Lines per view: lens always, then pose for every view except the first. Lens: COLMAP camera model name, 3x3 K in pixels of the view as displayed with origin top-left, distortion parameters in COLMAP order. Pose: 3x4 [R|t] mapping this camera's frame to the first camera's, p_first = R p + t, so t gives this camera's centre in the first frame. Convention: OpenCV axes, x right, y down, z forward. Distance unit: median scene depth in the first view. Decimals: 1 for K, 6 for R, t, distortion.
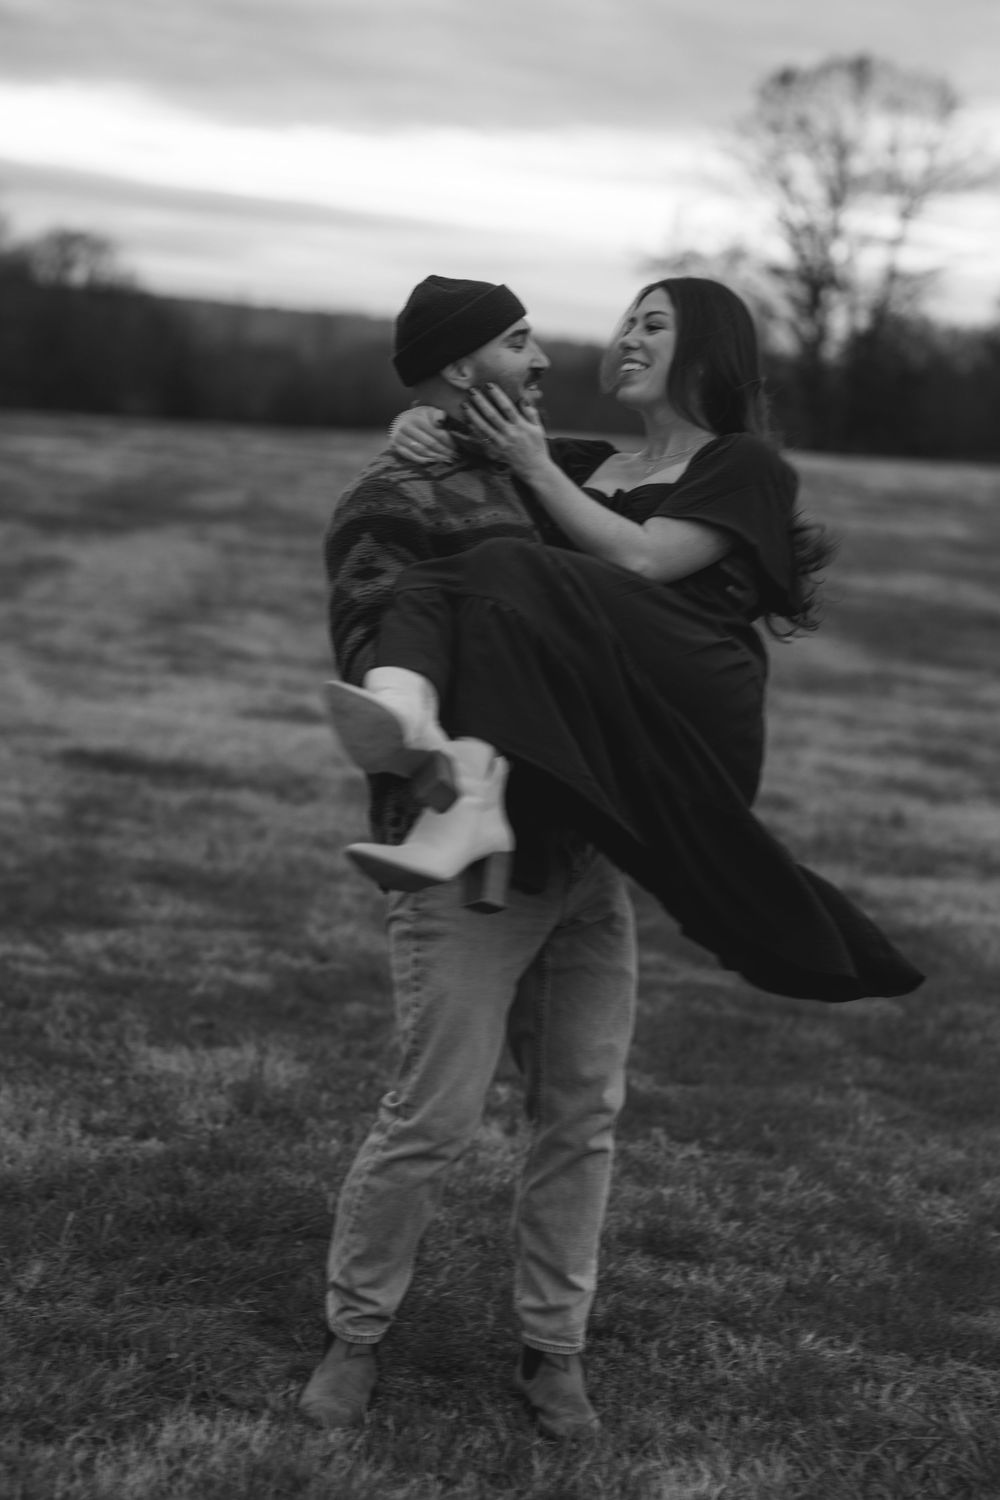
lens RADIAL K [[3699.0, 0, 500.7], [0, 3699.0, 751.5], [0, 0, 1]] dist [-0.141219, 0.000000]
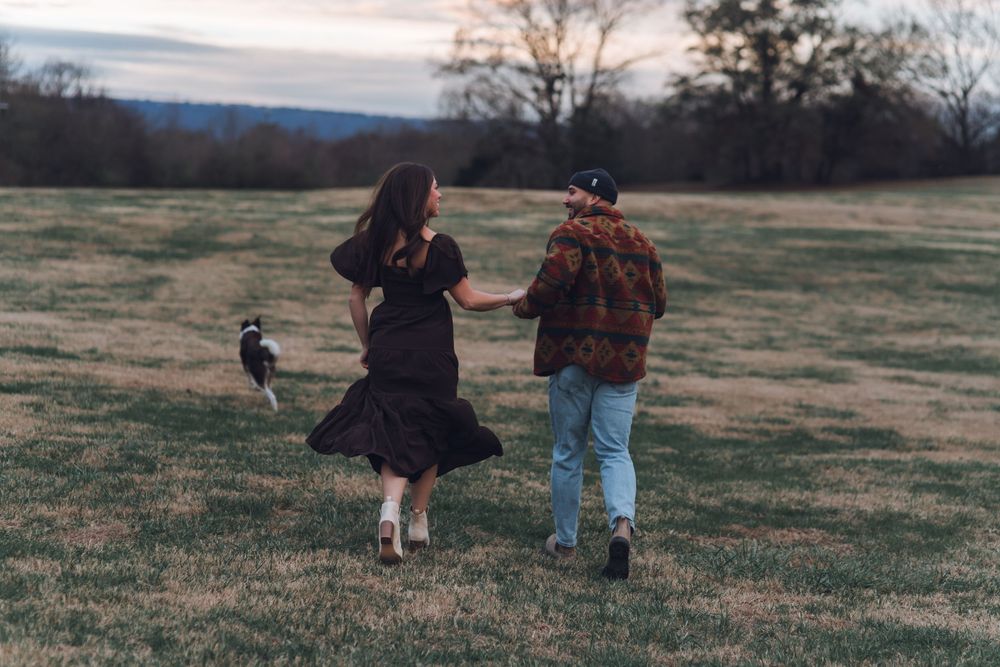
lens RADIAL K [[2466.0, 0, 499.7], [0, 2466.0, 332.4], [0, 0, 1]] dist [-0.141219, 0.000000]
pose [[0.996770, -0.050305, 0.062607, -0.036023], [0.051705, 0.998443, -0.020950, 0.008458], [-0.061456, 0.024120, 0.997818, -0.201881]]
